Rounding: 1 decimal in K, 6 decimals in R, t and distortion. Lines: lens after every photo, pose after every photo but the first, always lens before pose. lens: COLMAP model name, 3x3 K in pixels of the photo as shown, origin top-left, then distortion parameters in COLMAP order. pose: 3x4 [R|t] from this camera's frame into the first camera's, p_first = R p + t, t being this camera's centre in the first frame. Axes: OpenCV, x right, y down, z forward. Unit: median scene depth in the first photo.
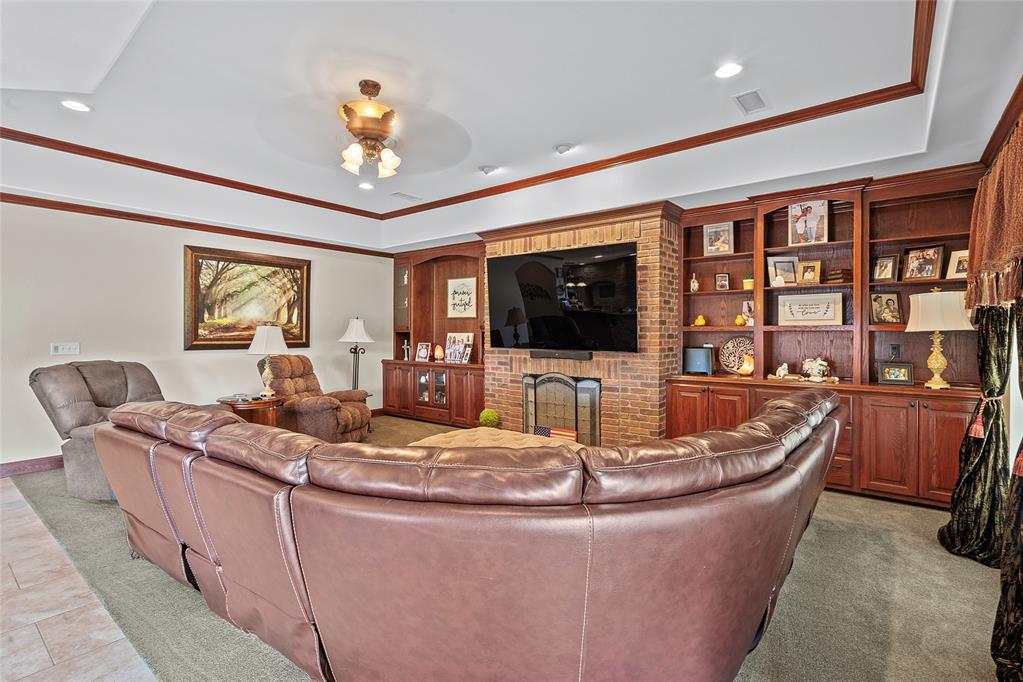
lens RADIAL K [[481.1, 0, 515.1], [0, 481.1, 336.6], [0, 0, 1]] dist [-0.000229, 0.001064]
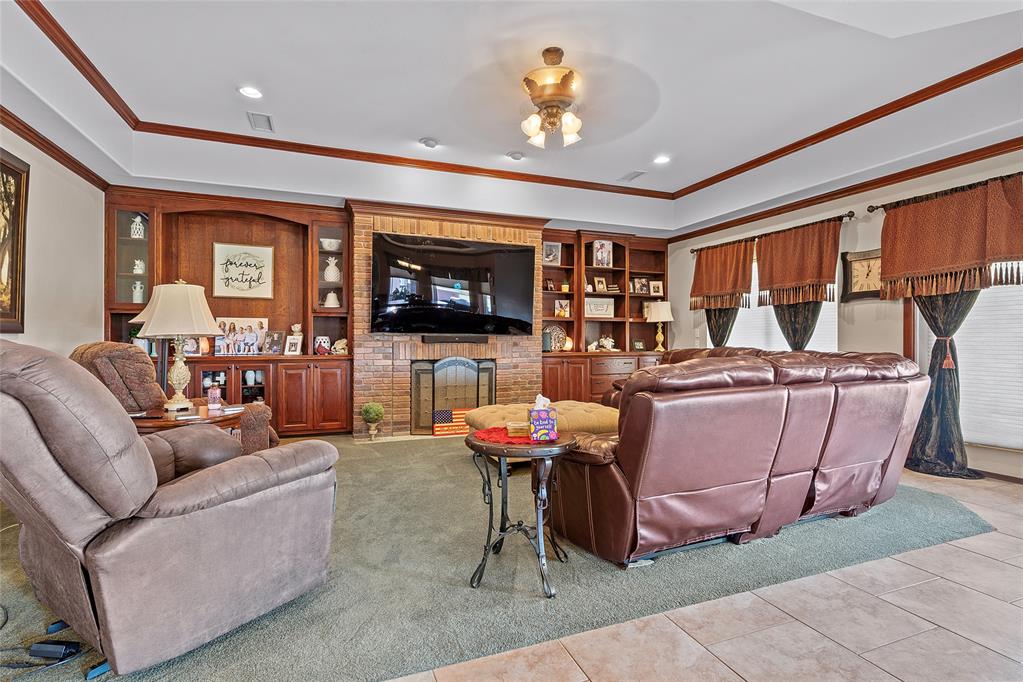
lens RADIAL K [[481.1, 0, 515.1], [0, 481.1, 336.6], [0, 0, 1]] dist [-0.000229, 0.001064]
pose [[0.507157, 0.003519, 0.861846, -0.785045], [0.006214, 0.999951, -0.007740, 0.043373], [-0.861831, 0.009281, 0.507110, 0.374189]]
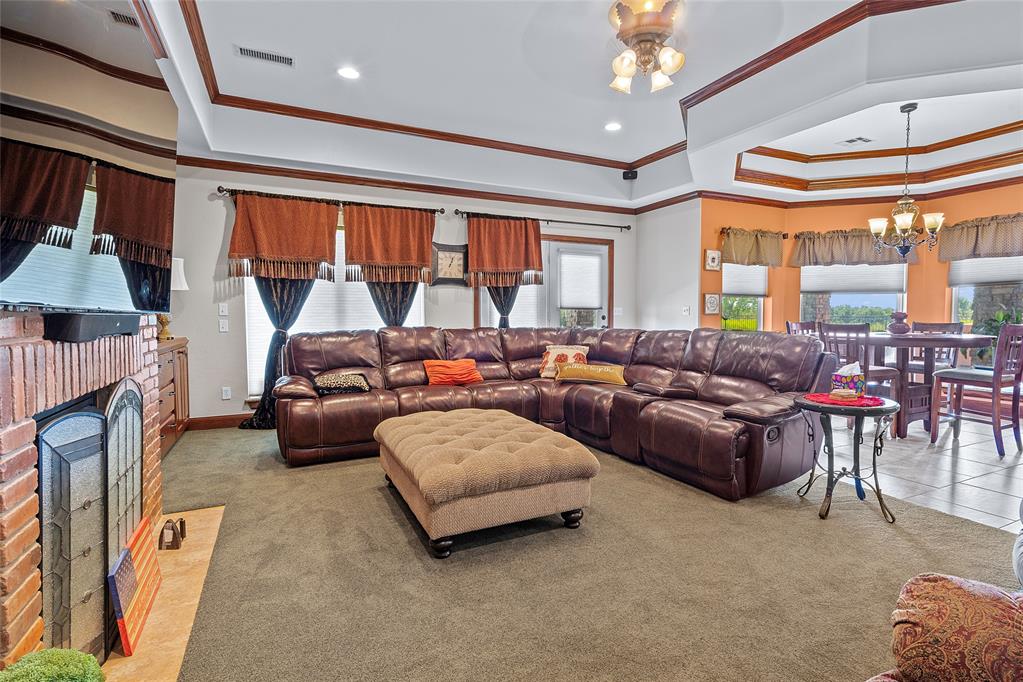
lens RADIAL K [[481.1, 0, 515.1], [0, 481.1, 336.6], [0, 0, 1]] dist [-0.000229, 0.001064]
pose [[-0.893560, -0.010492, 0.448822, -0.284595], [0.010165, 0.998998, 0.043590, 0.042935], [-0.448829, 0.043513, -0.892558, 1.216723]]
